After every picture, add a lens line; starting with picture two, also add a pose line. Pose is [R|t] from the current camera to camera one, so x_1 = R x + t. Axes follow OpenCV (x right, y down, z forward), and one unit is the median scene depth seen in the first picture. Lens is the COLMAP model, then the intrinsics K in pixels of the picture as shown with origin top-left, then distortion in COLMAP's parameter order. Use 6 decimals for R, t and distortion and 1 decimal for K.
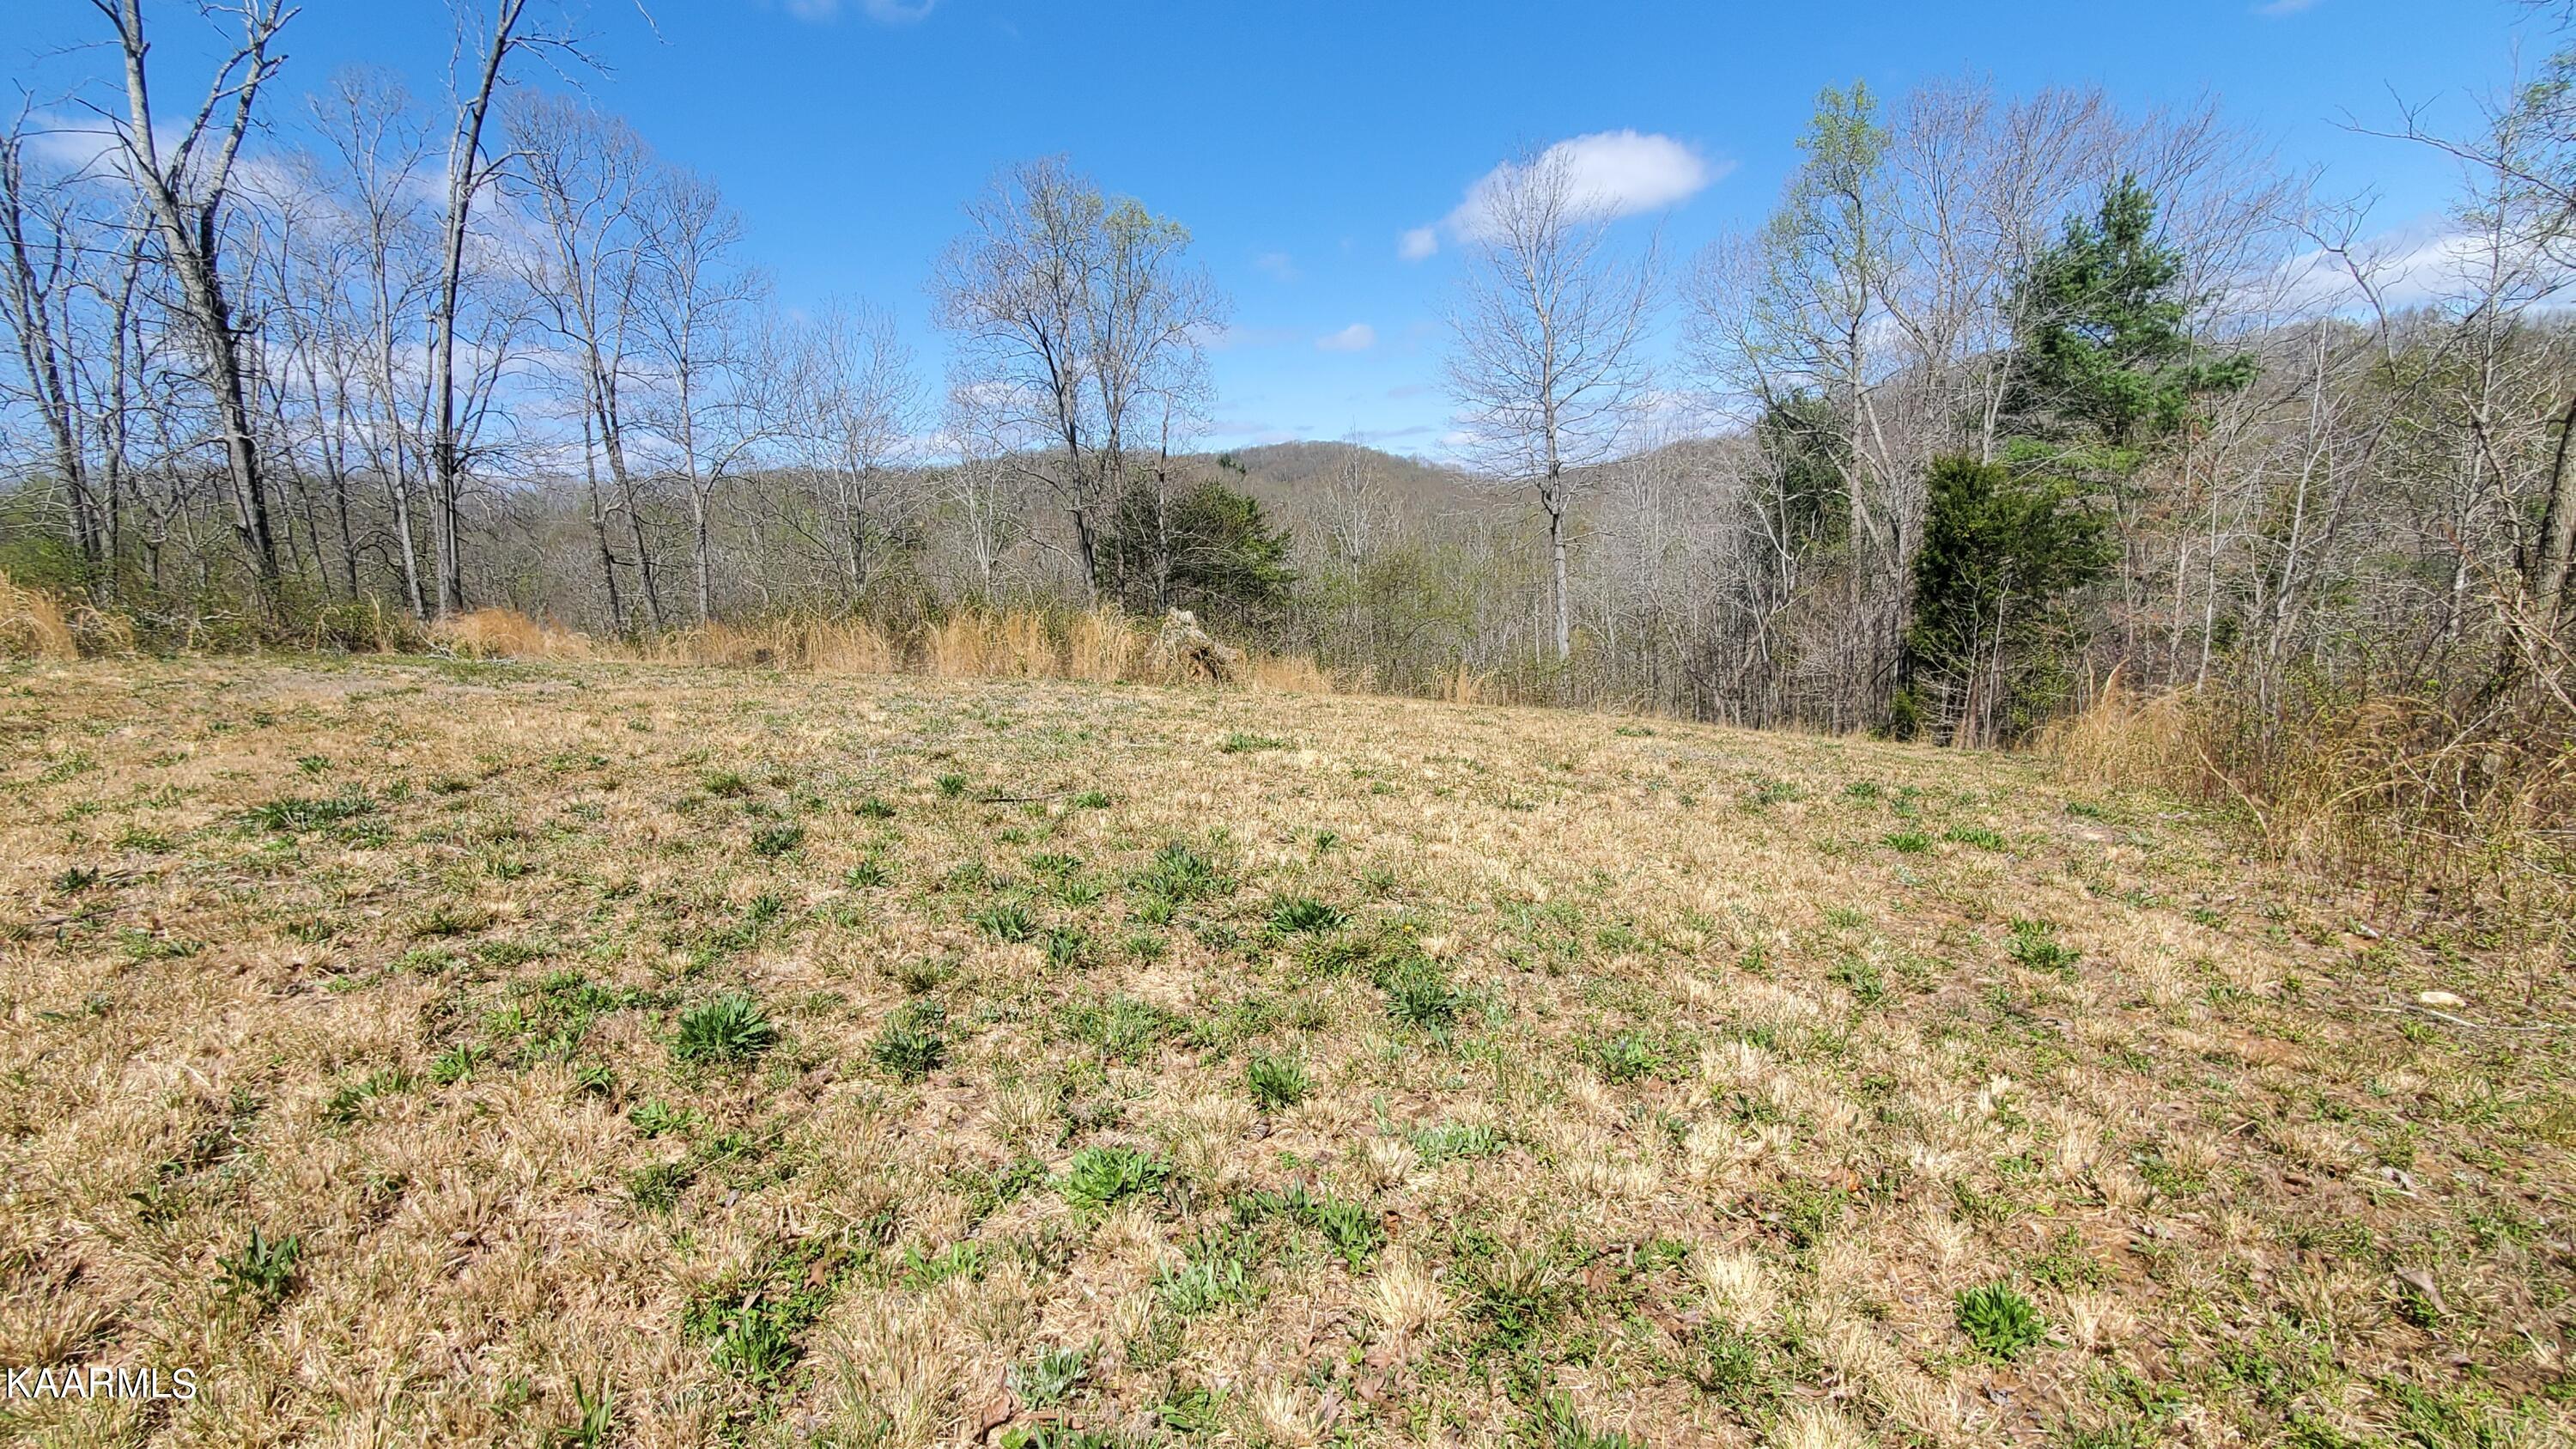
lens RADIAL K [[1138.2, 0, 1288.0], [0, 1138.2, 724.5], [0, 0, 1]] dist [-0.000965, -0.000010]
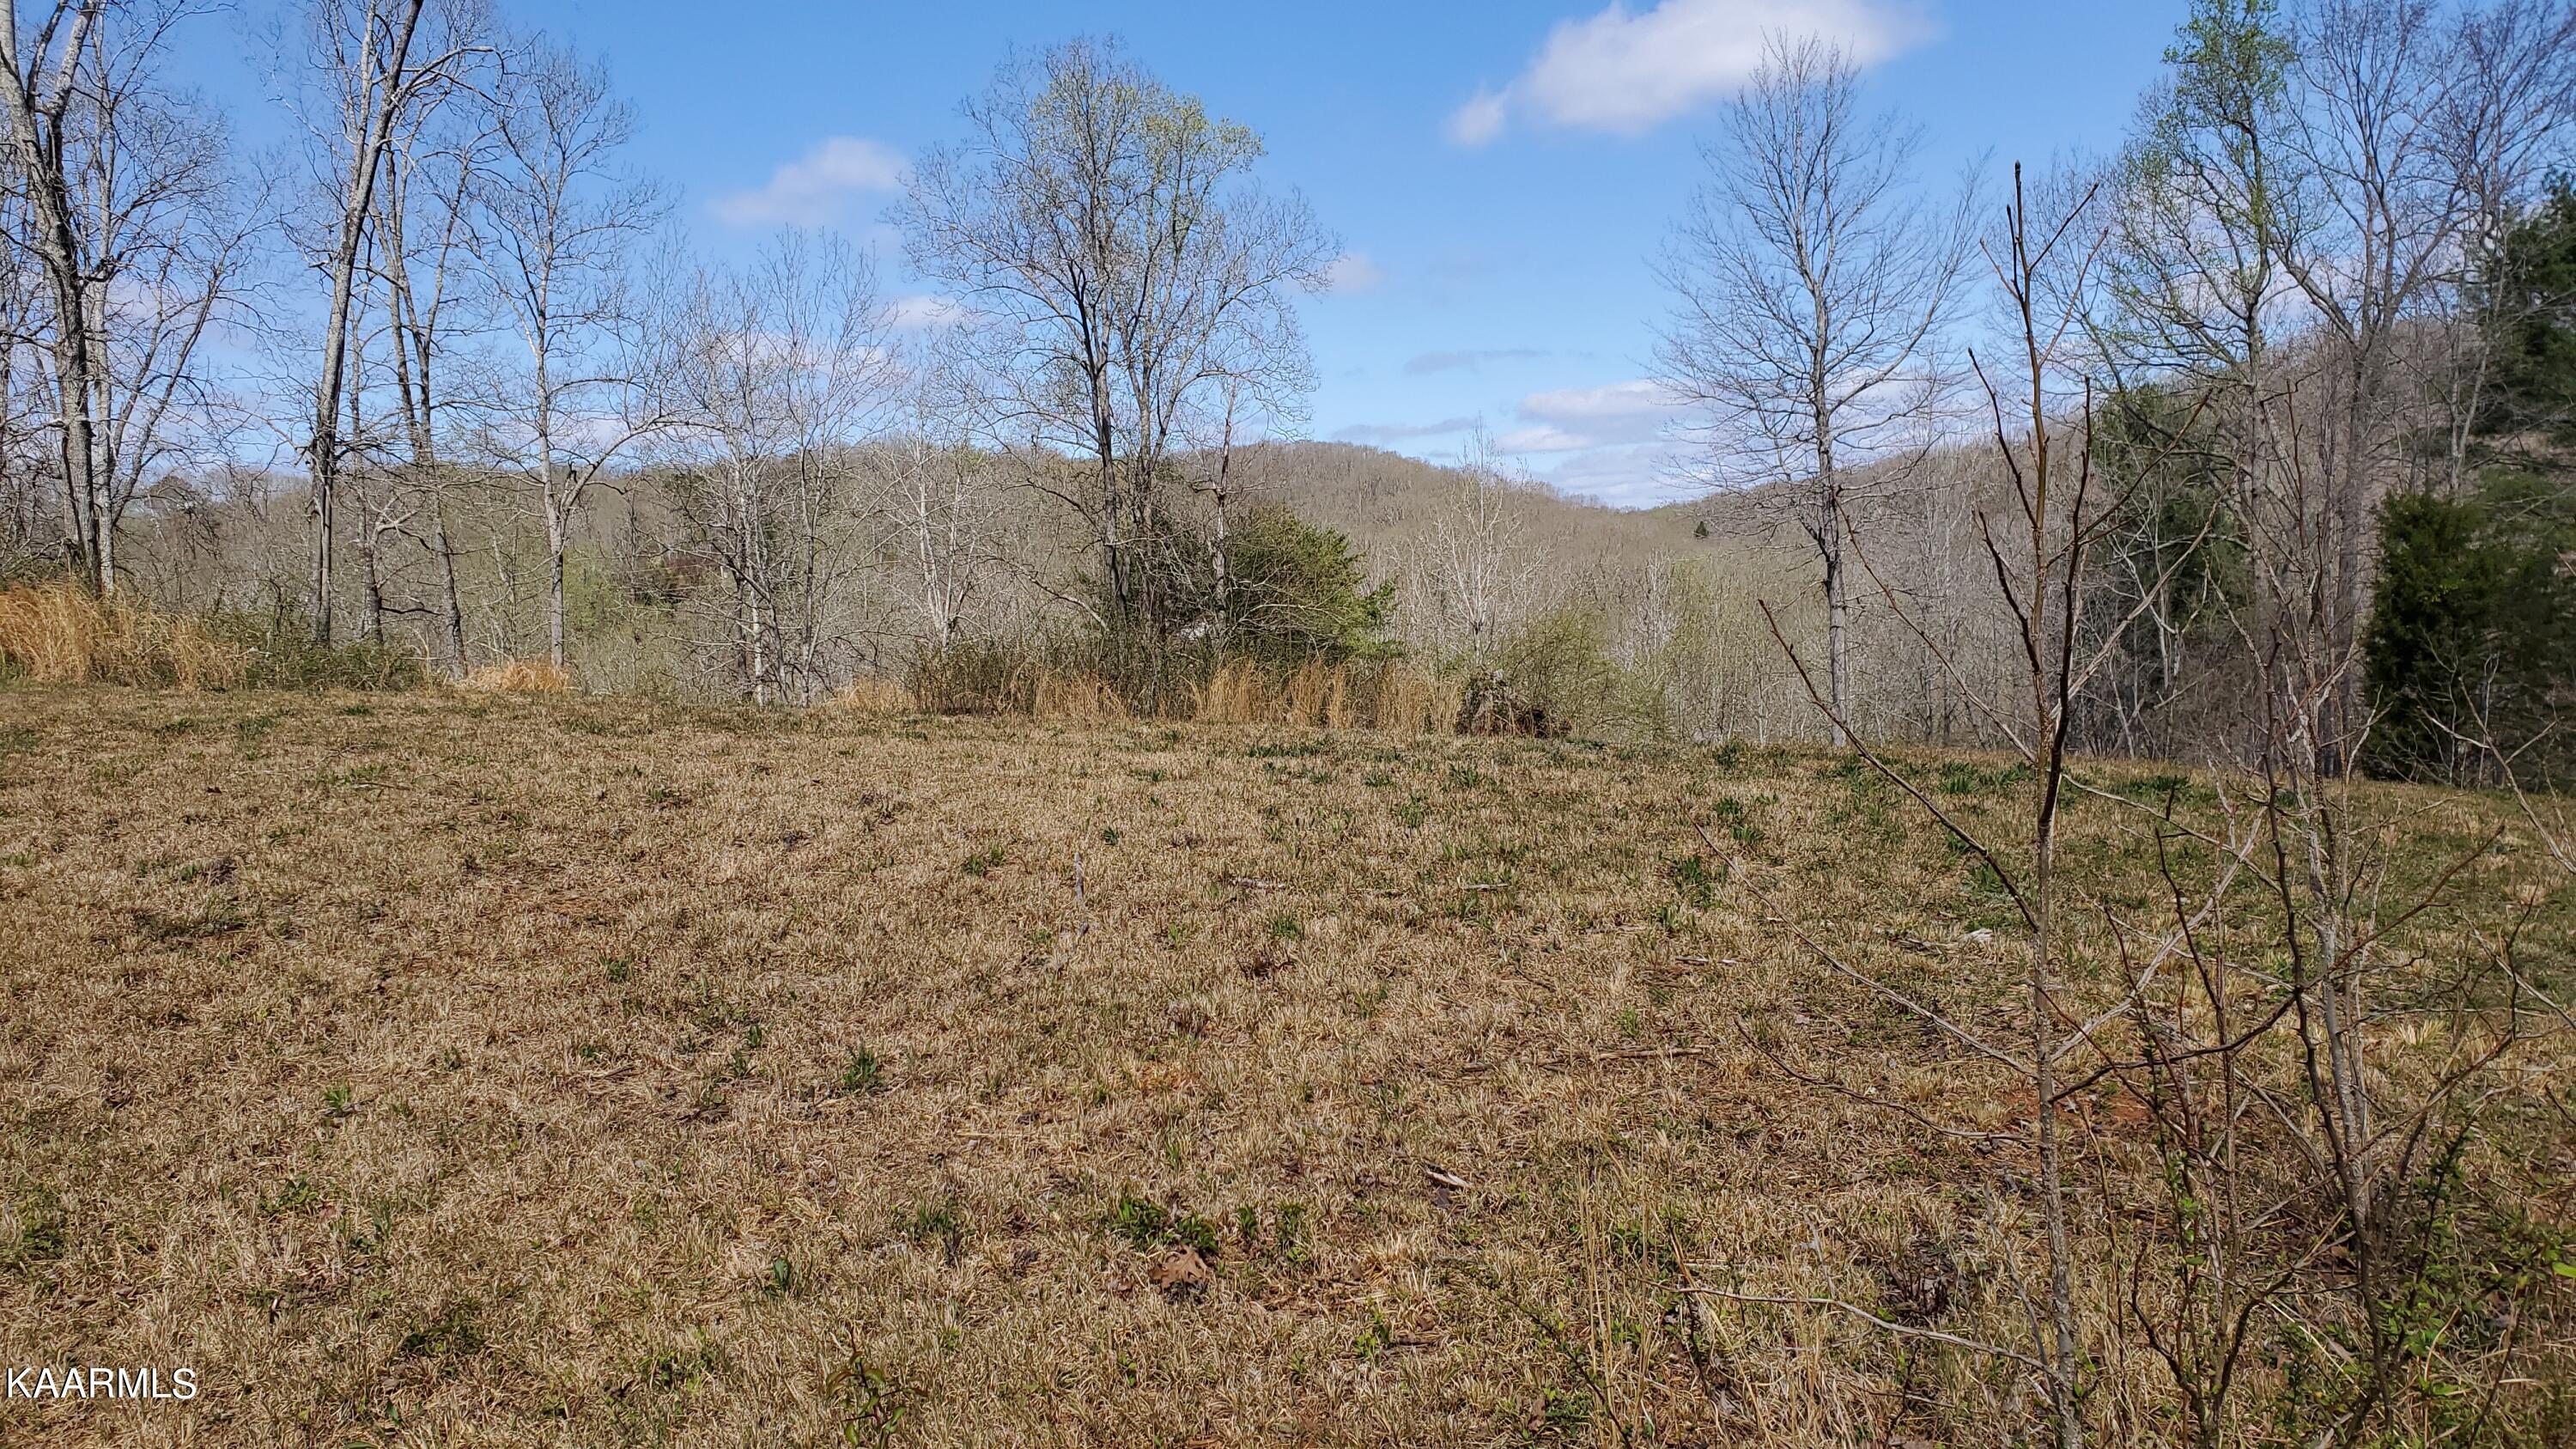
lens RADIAL K [[1961.5, 0, 1290.0], [0, 1961.5, 733.1], [0, 0, 1]] dist [-0.006733, 0.030083]
pose [[0.999577, 0.017712, 0.023059, -0.142836], [-0.015463, 0.995424, -0.094293, 0.042186], [-0.024624, 0.093896, 0.995277, -0.197319]]
